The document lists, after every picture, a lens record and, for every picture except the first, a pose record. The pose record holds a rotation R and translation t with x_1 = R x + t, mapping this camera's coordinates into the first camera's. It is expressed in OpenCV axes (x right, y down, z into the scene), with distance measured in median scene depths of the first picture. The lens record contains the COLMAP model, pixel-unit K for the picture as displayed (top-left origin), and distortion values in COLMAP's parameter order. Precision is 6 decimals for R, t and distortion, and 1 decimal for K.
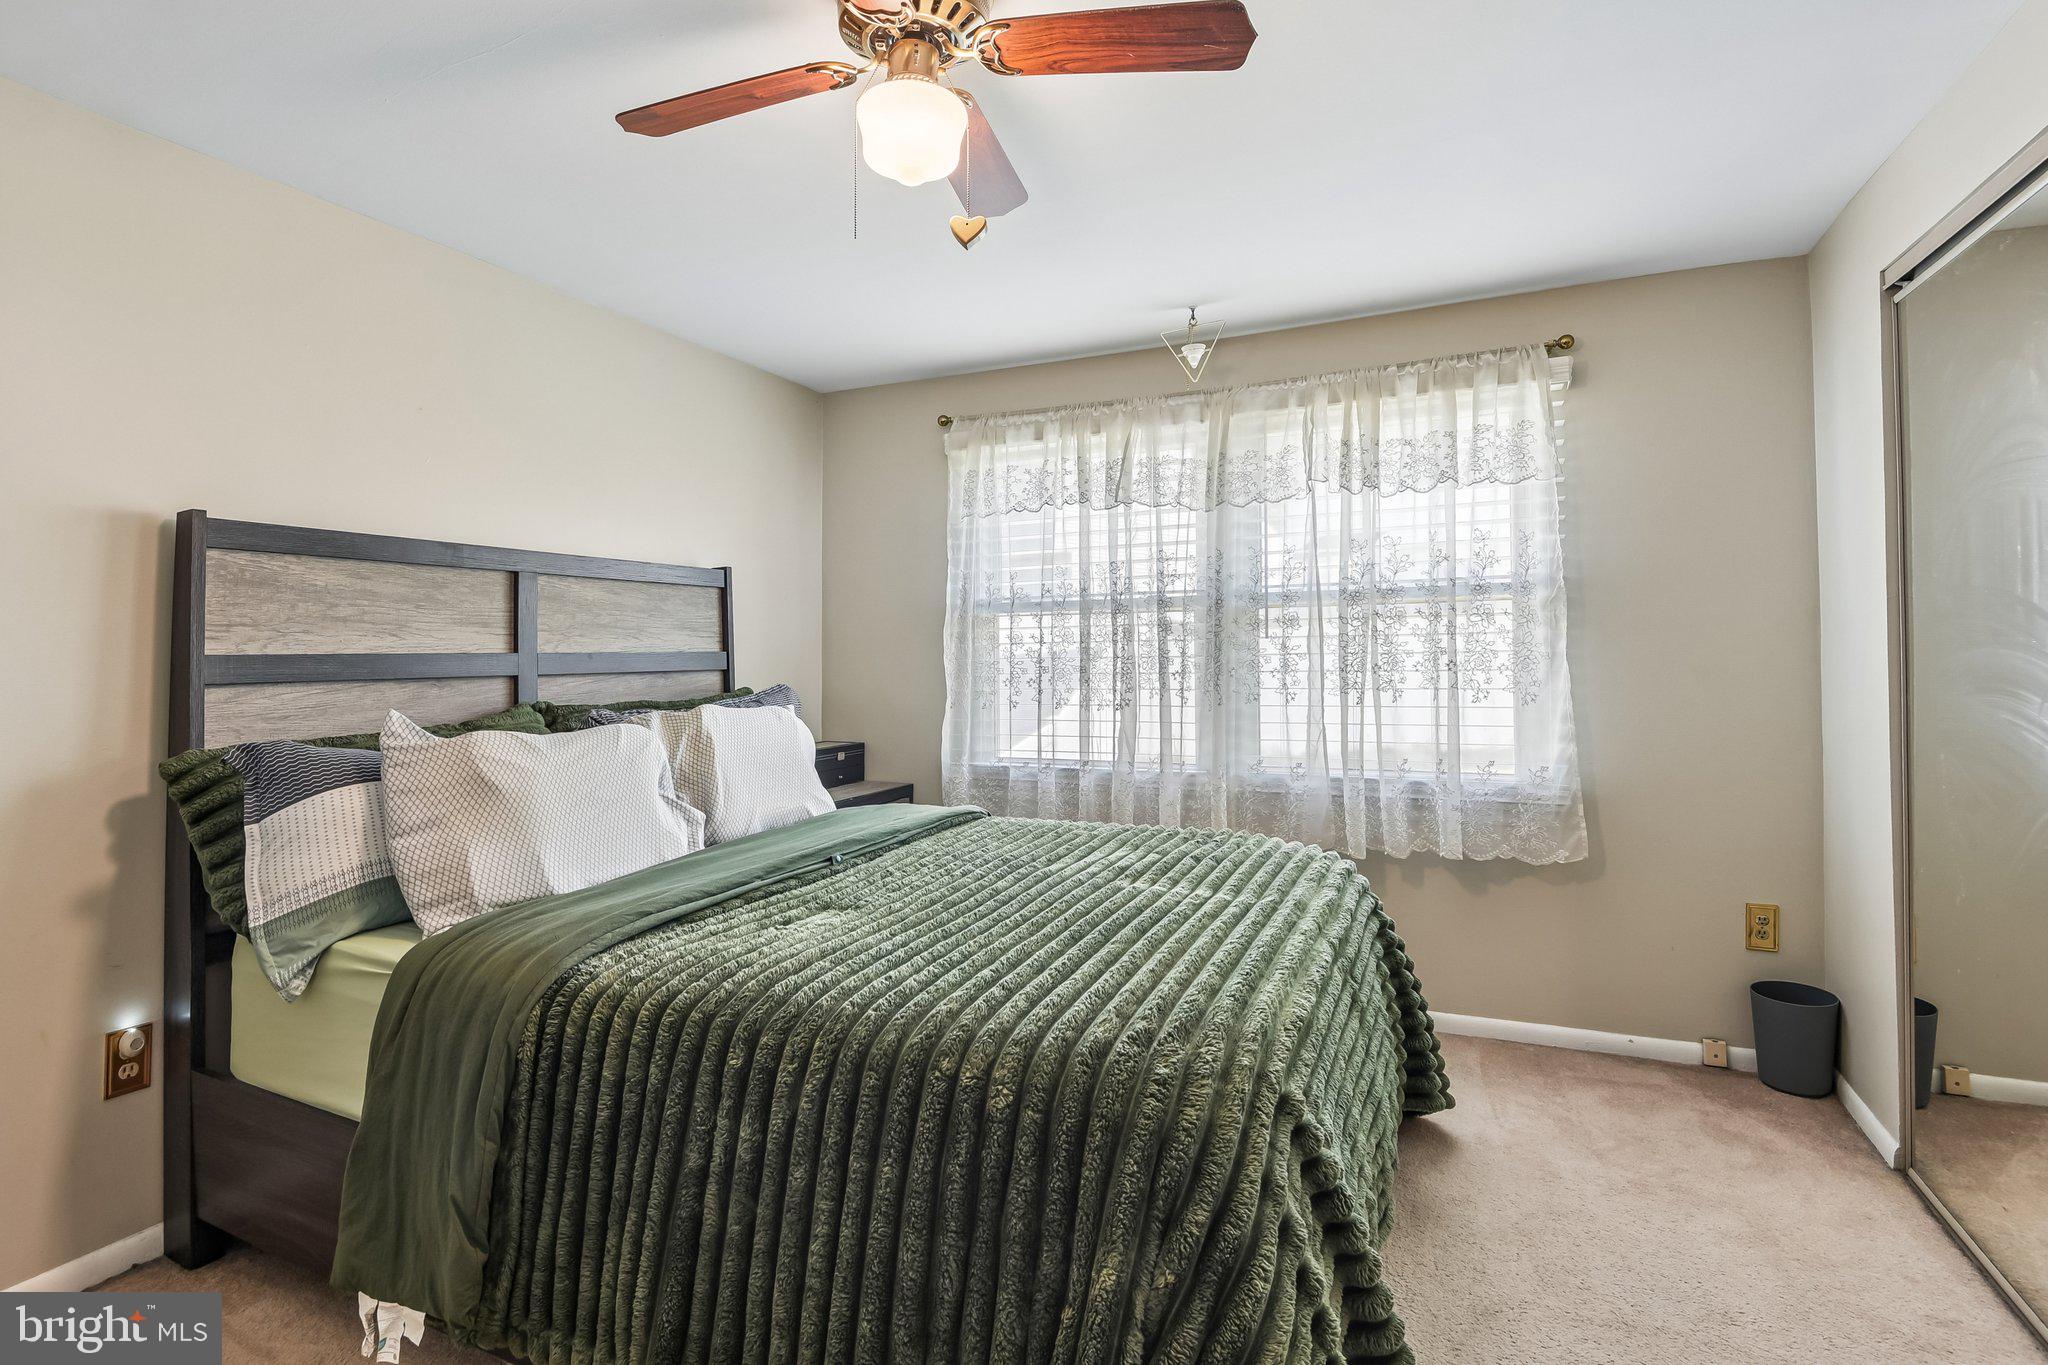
lens RADIAL K [[984.8, 0, 1030.7], [0, 984.8, 611.2], [0, 0, 1]] dist [0.003110, -0.016721]
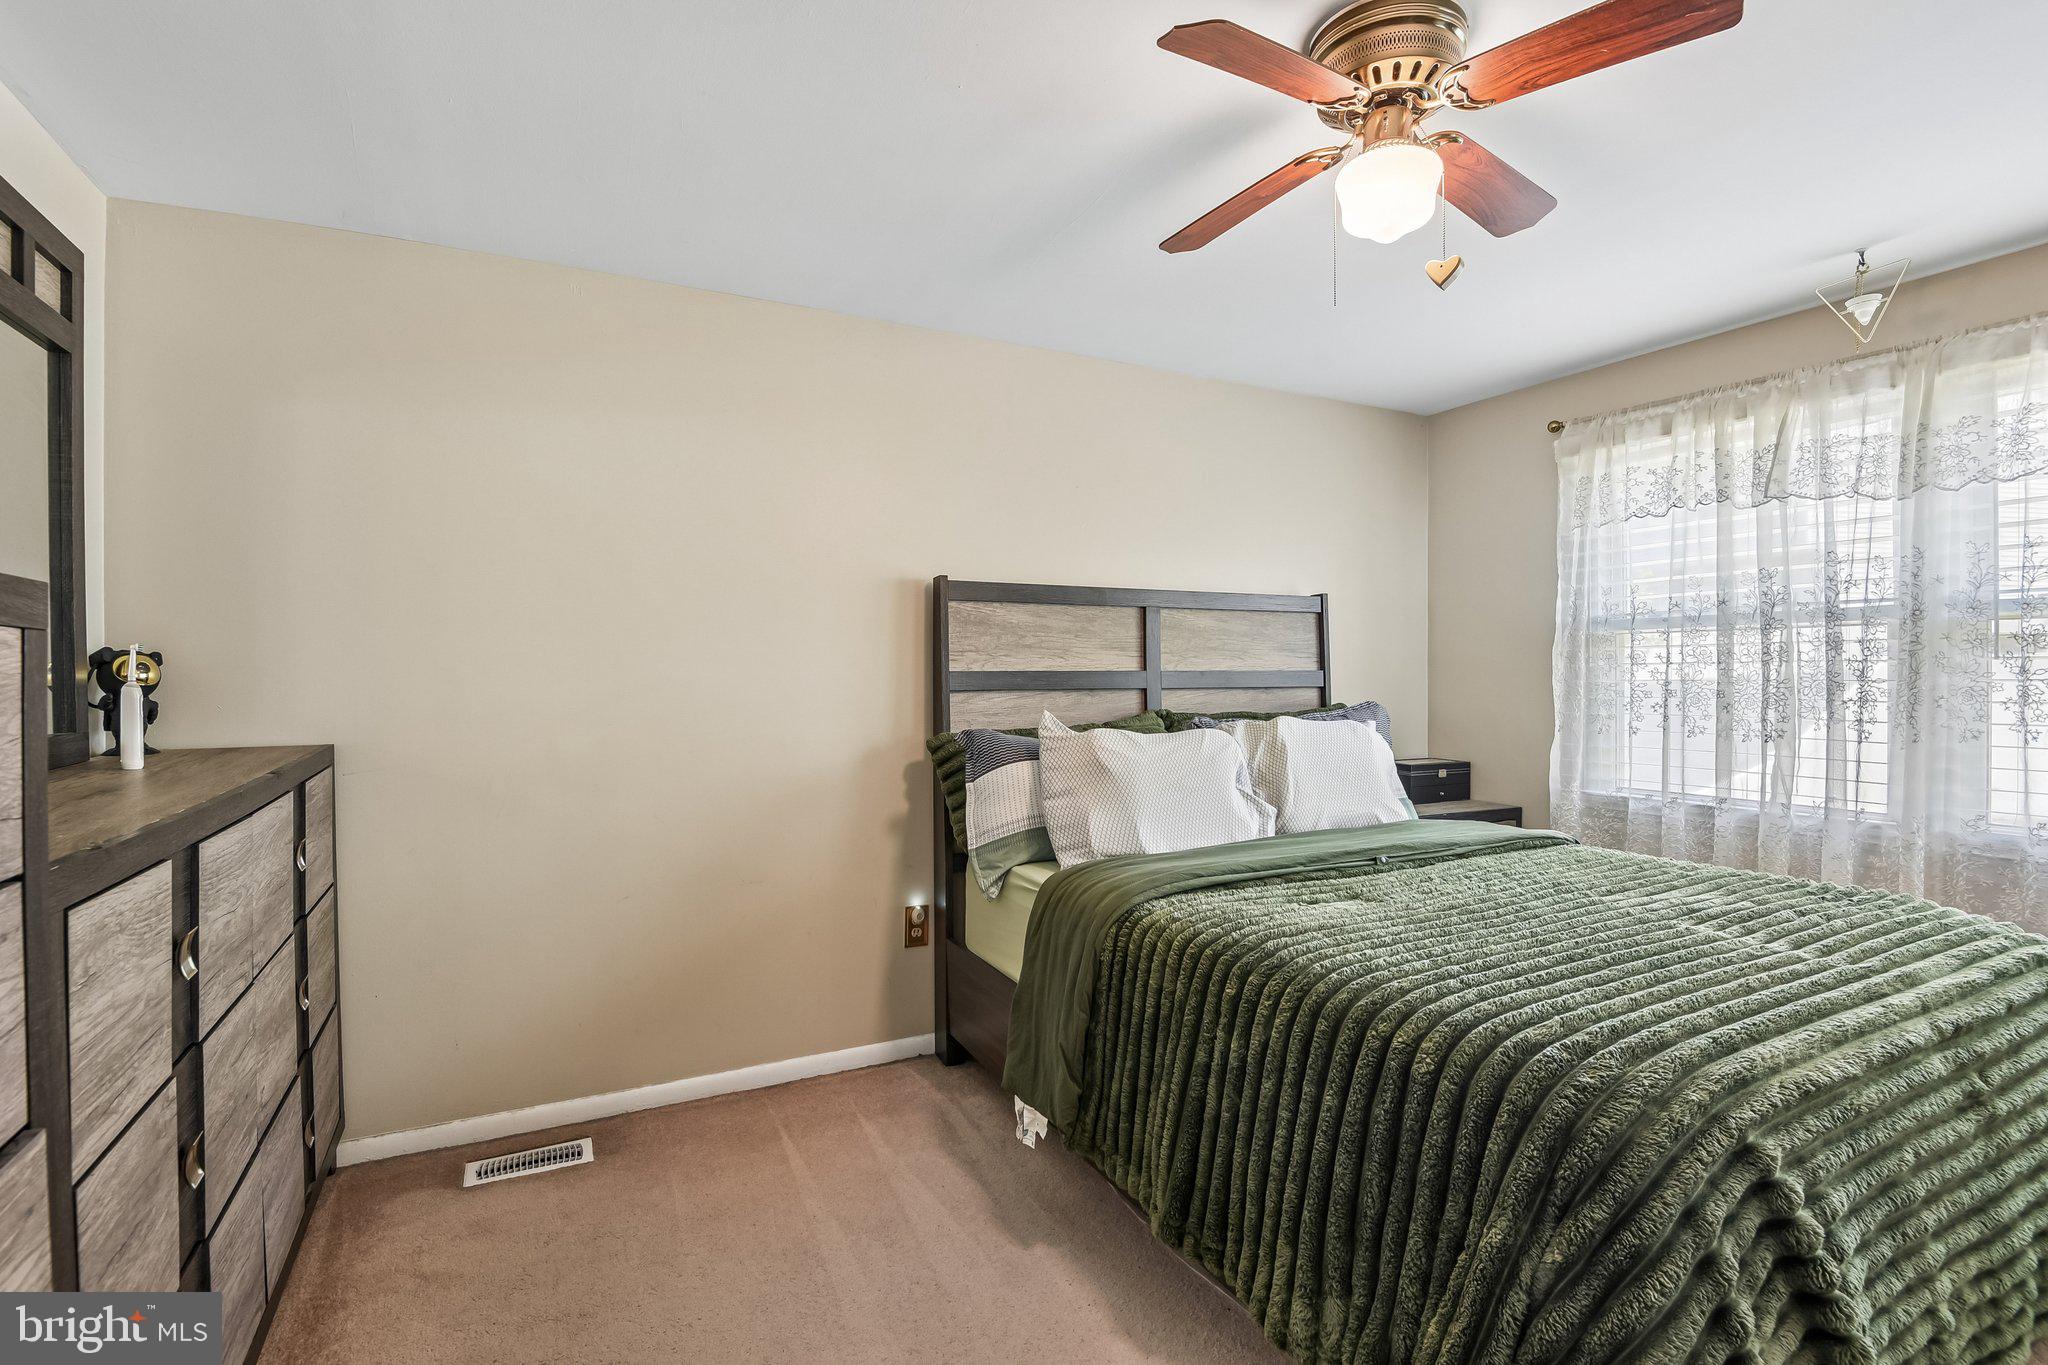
lens RADIAL K [[962.9, 0, 1013.4], [0, 962.9, 683.6], [0, 0, 1]] dist [0.003709, -0.026248]
pose [[0.766228, 0.015845, -0.642374, 0.197203], [0.020197, 0.998608, 0.048723, -0.006548], [0.642251, -0.050307, 0.764841, -0.085099]]
